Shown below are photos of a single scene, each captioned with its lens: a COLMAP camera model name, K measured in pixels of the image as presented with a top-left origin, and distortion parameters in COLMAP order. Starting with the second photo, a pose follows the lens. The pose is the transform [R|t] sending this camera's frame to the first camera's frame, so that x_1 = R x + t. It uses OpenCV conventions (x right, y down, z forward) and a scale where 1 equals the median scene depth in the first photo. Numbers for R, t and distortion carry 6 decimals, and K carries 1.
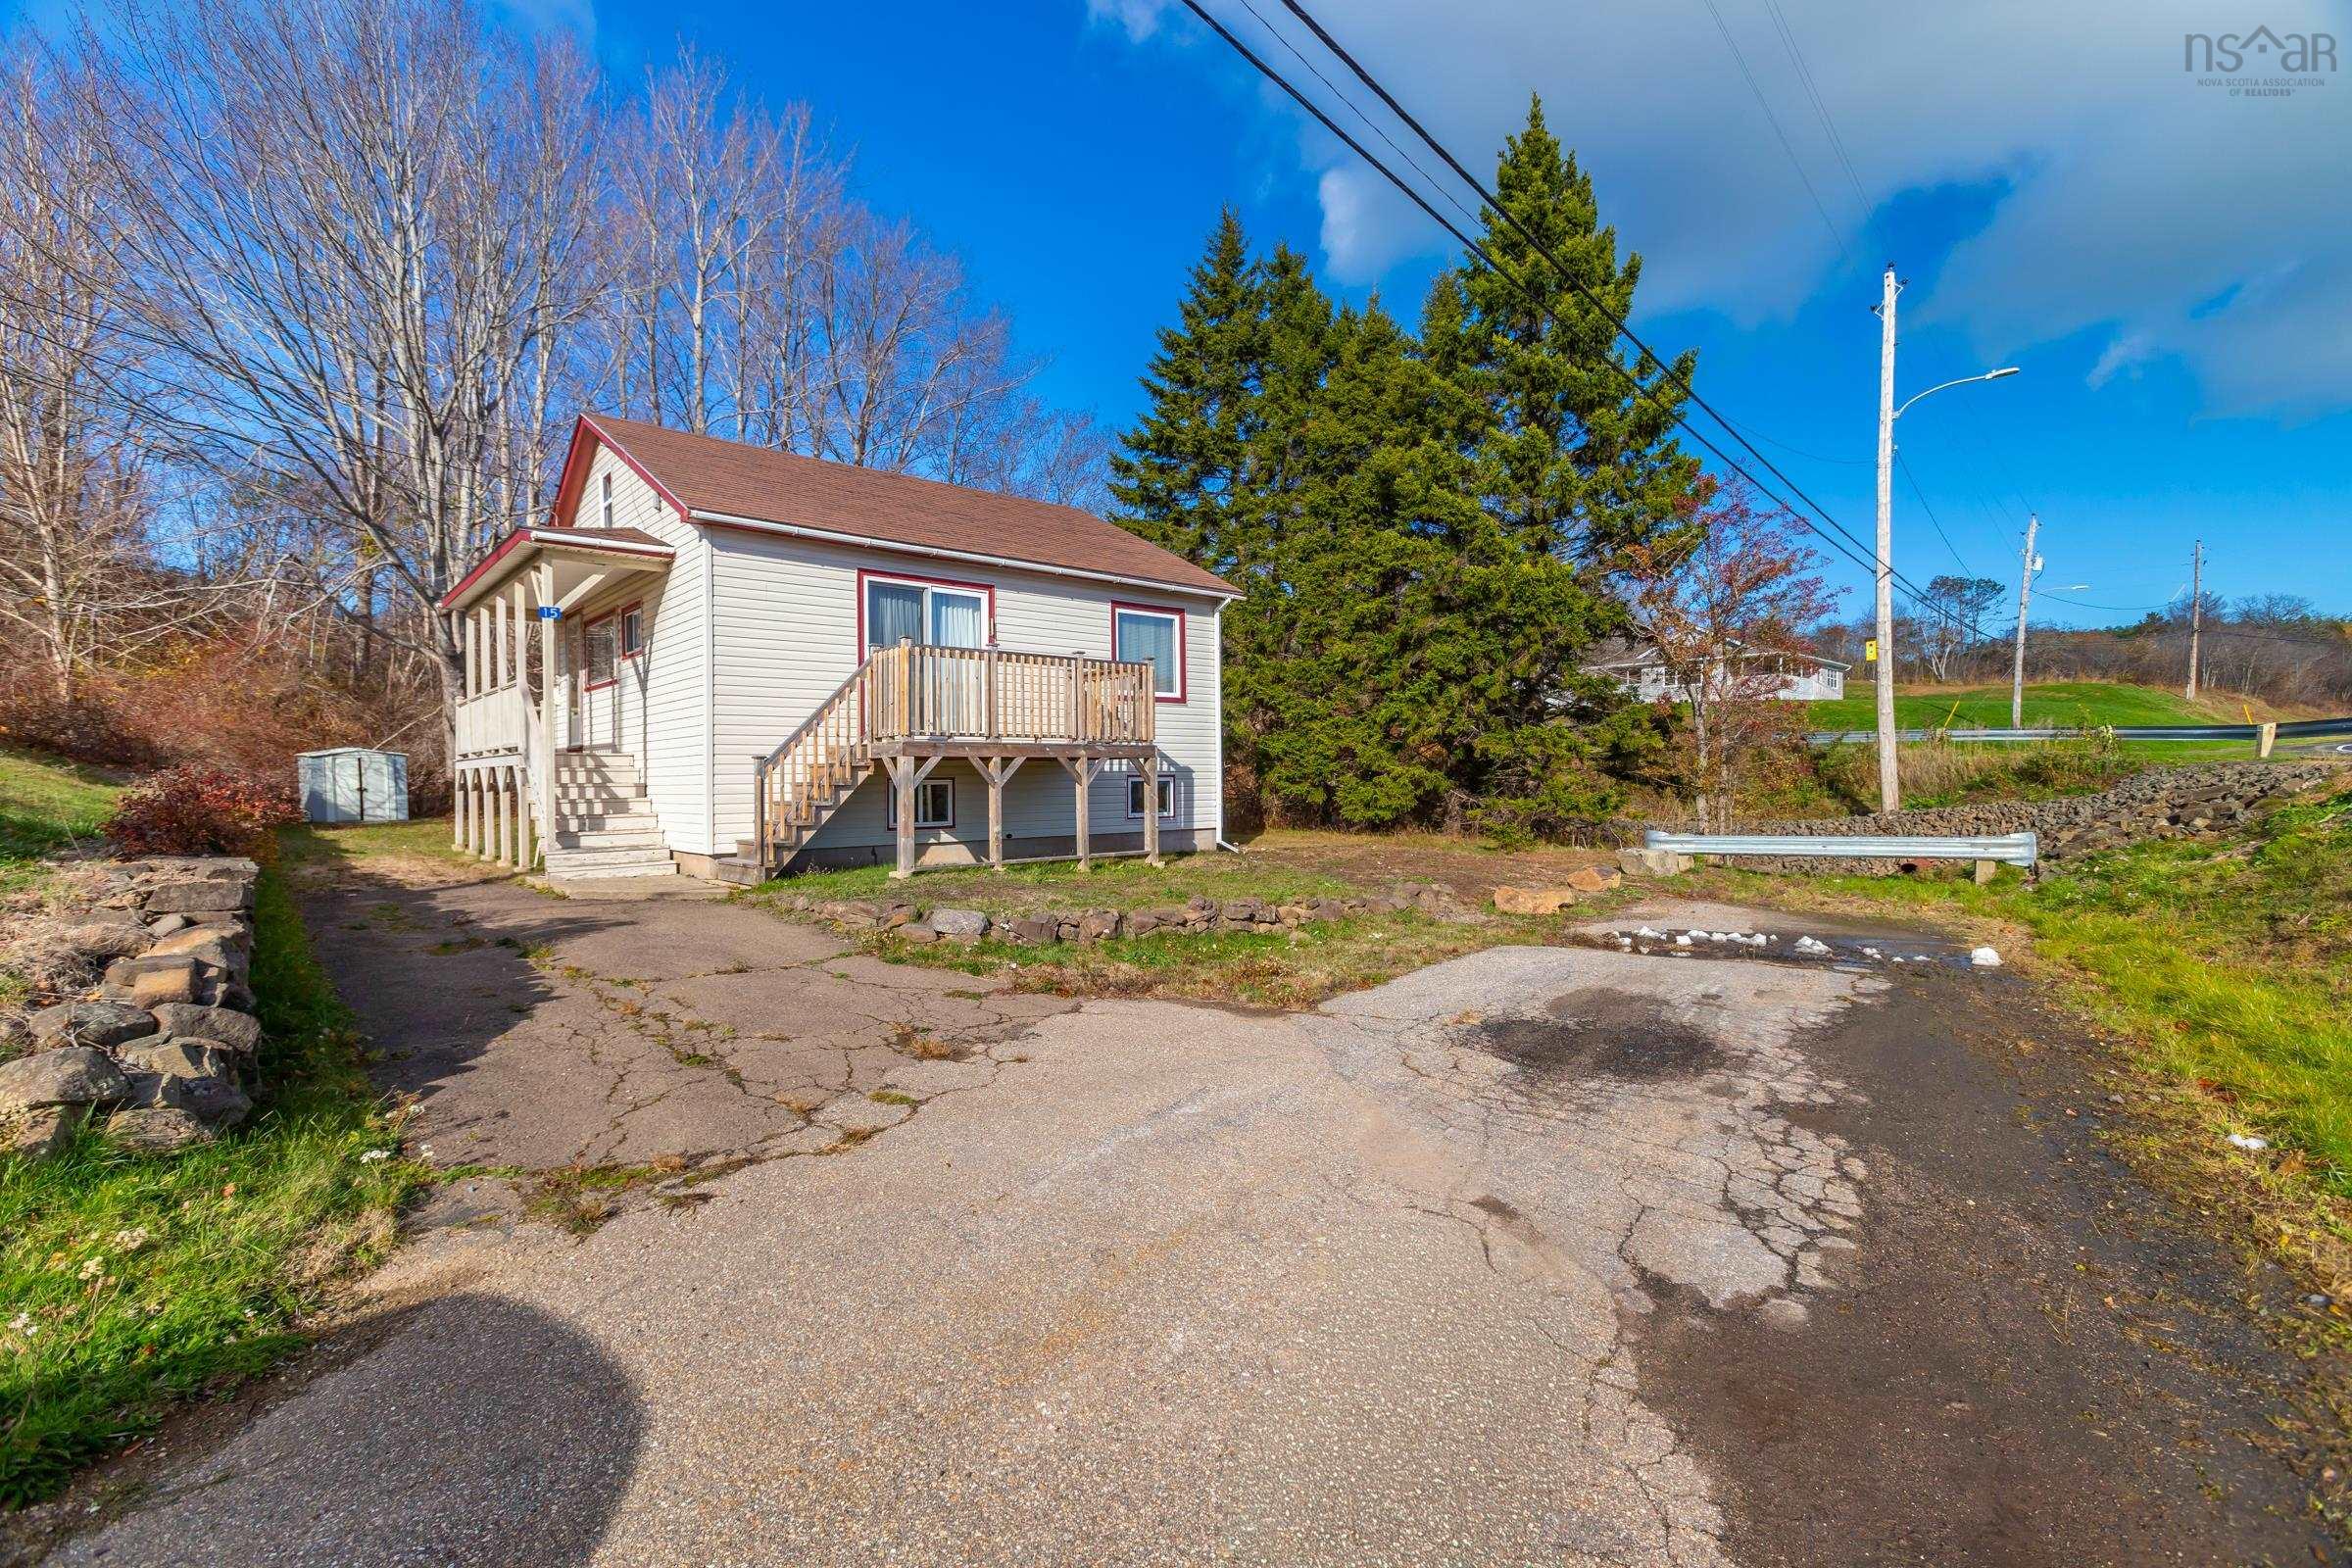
lens RADIAL K [[1093.9, 0, 1176.0], [0, 1093.9, 784.0], [0, 0, 1]] dist [0.013218, 0.000460]
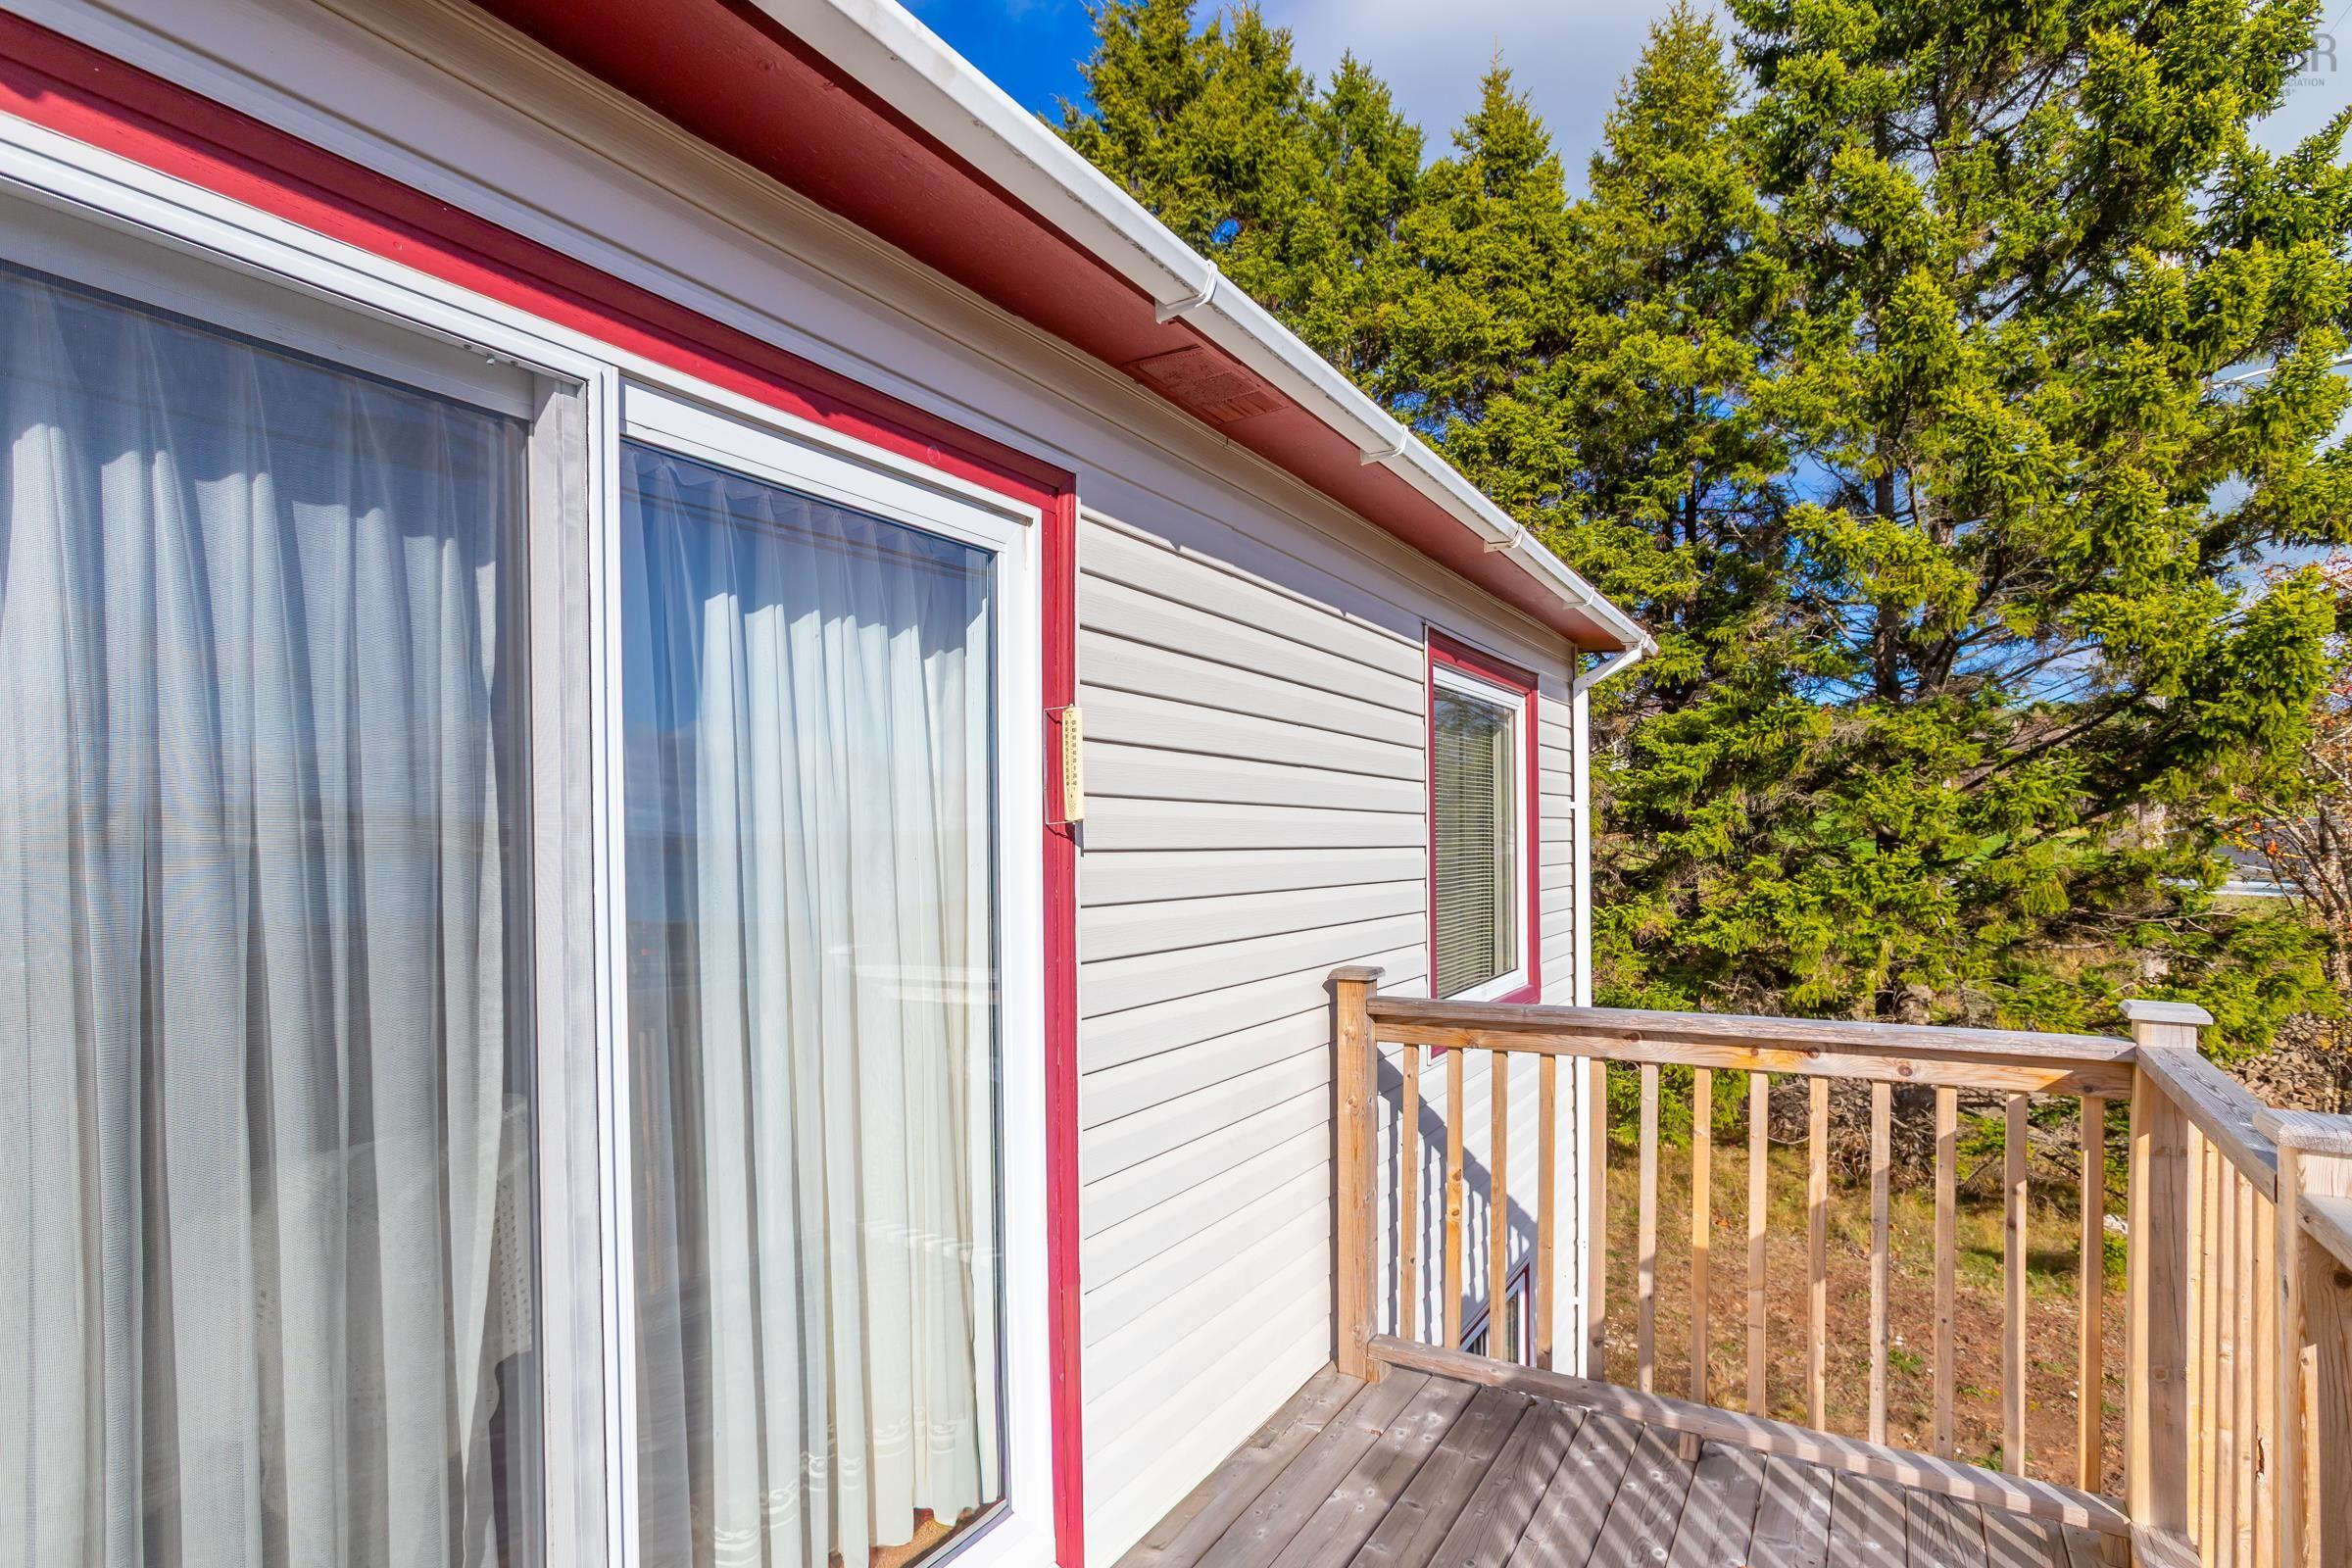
lens RADIAL K [[1157.2, 0, 1175.8], [0, 1157.2, 836.9], [0, 0, 1]] dist [0.000411, 0.000103]
pose [[0.959403, 0.018064, 0.281461, -0.169746], [-0.019311, 0.999812, 0.001659, -0.116415], [-0.281378, -0.007027, 0.959571, 0.736123]]
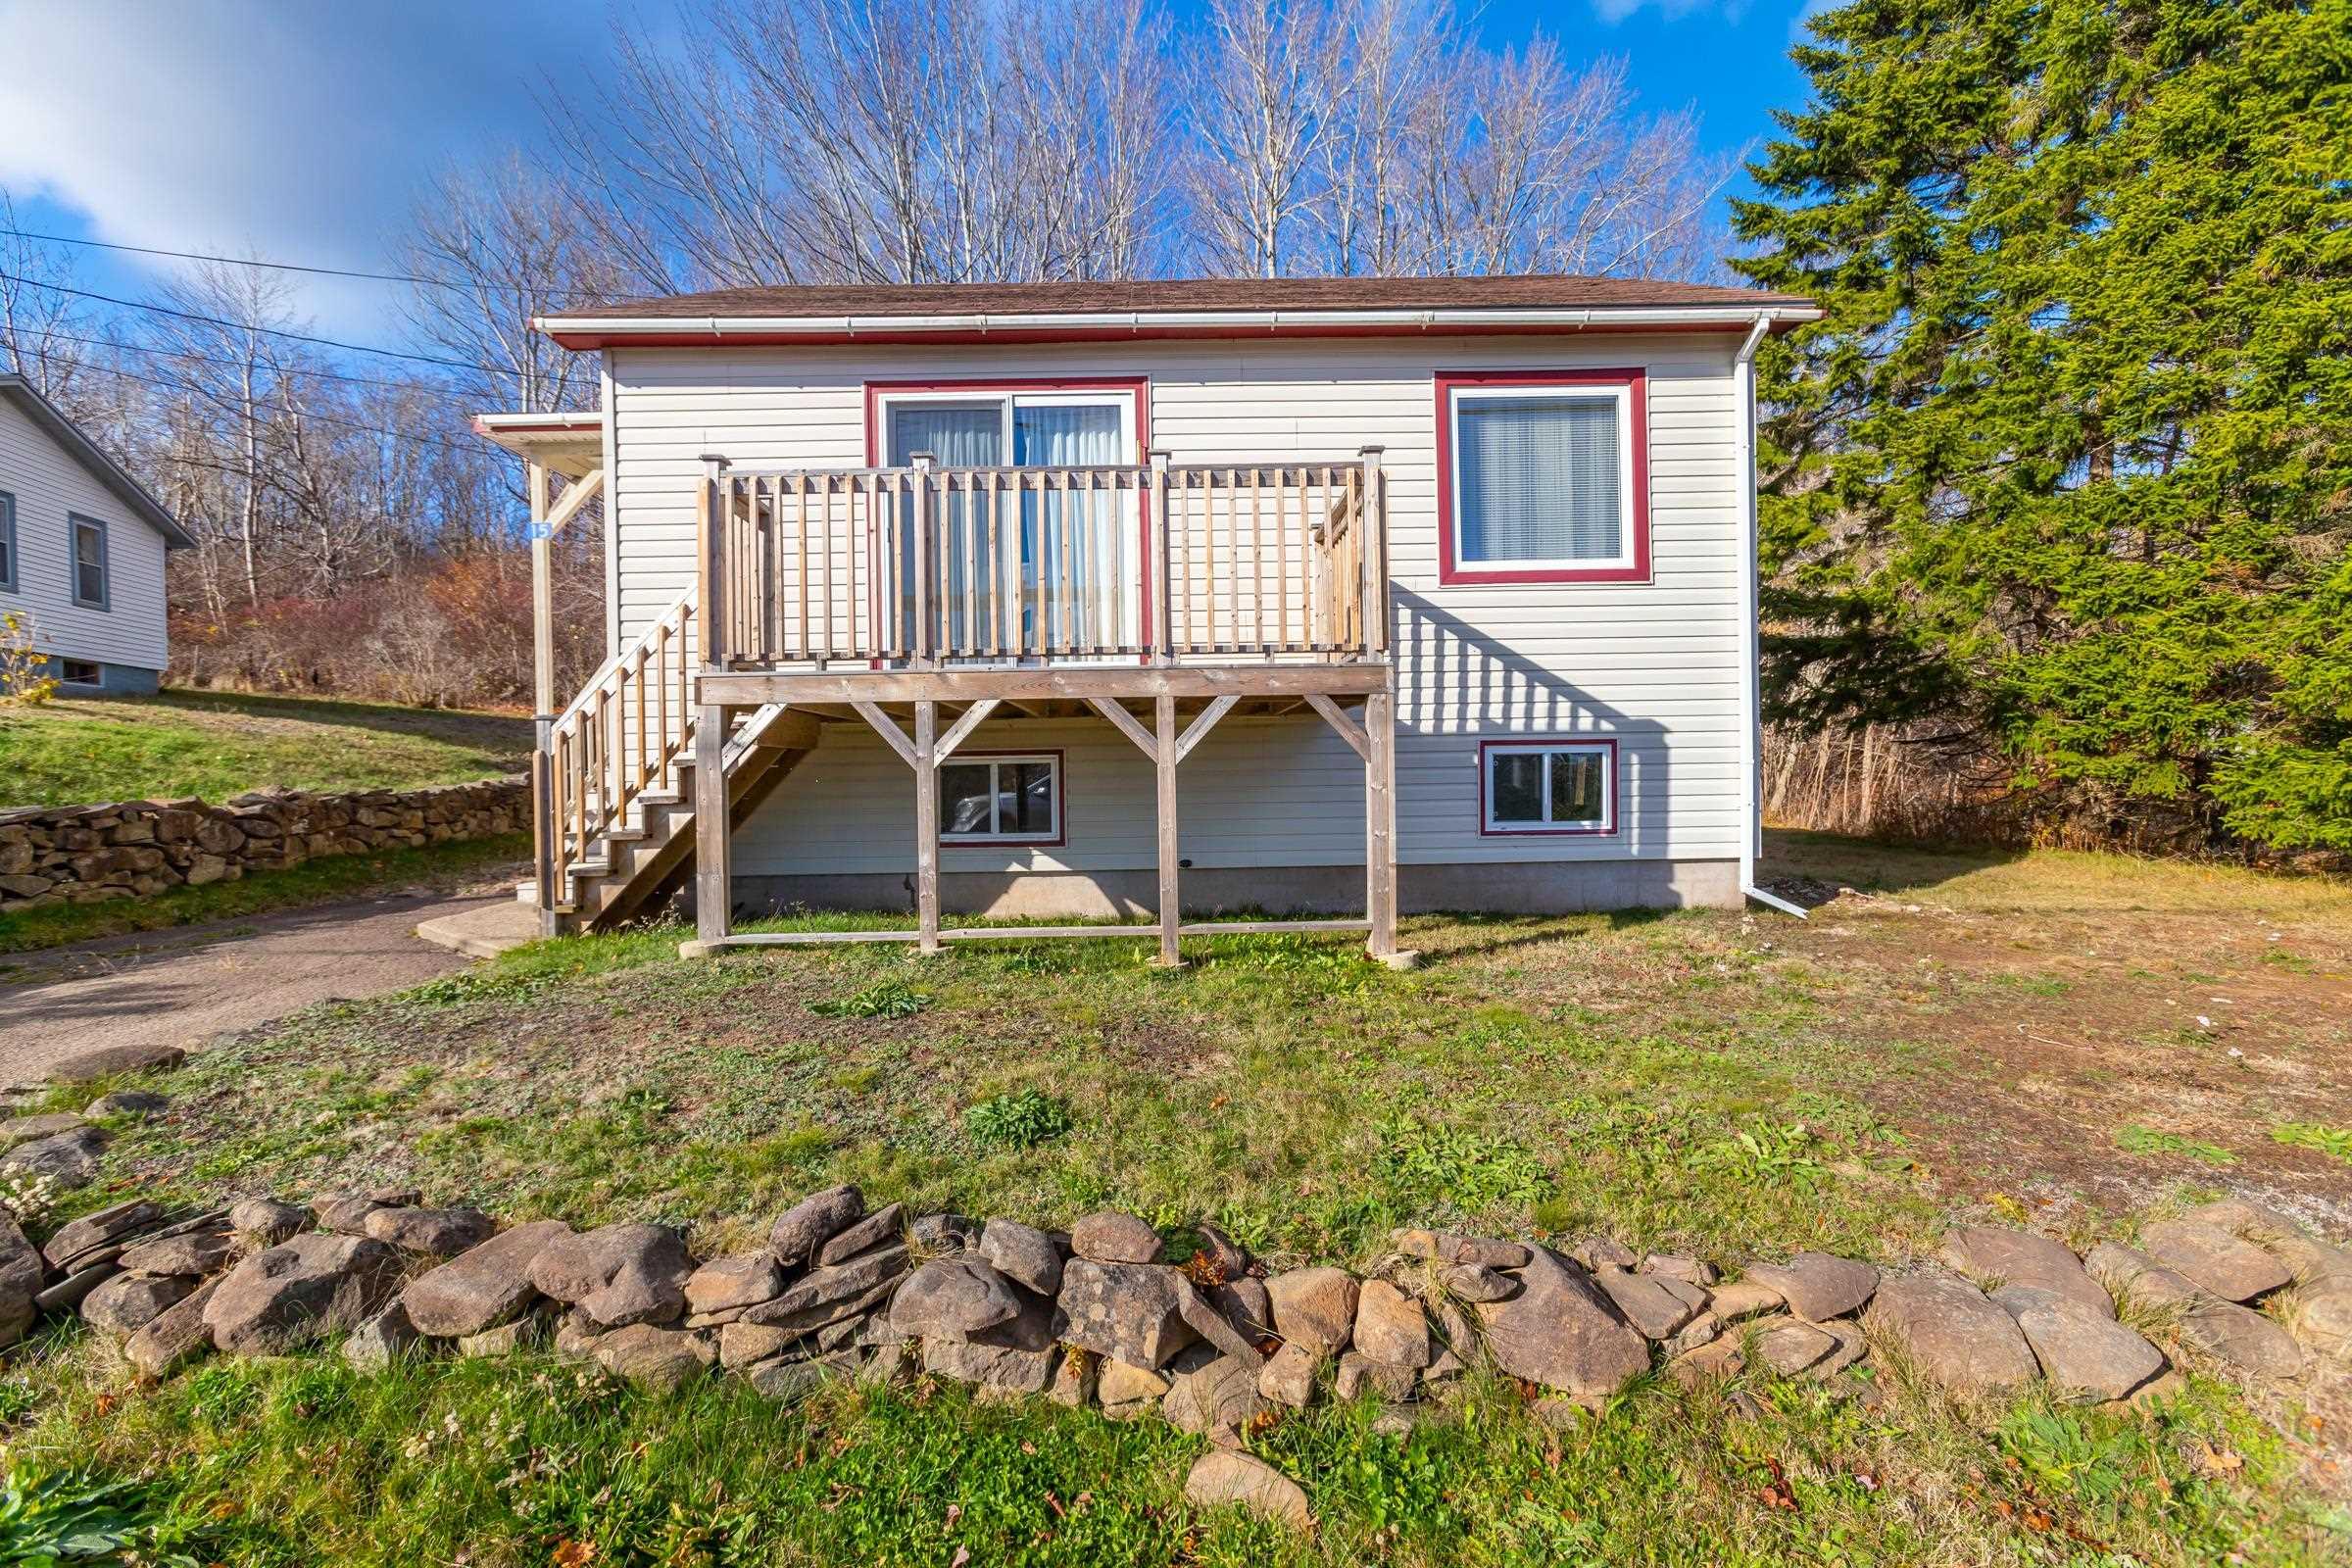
lens RADIAL K [[1093.9, 0, 1176.0], [0, 1093.9, 784.0], [0, 0, 1]] dist [0.013218, 0.000460]
pose [[0.755482, 0.001583, -0.655167, 0.158595], [0.007938, 0.999902, 0.011569, 0.003667], [0.655121, -0.013941, 0.755395, 0.535221]]
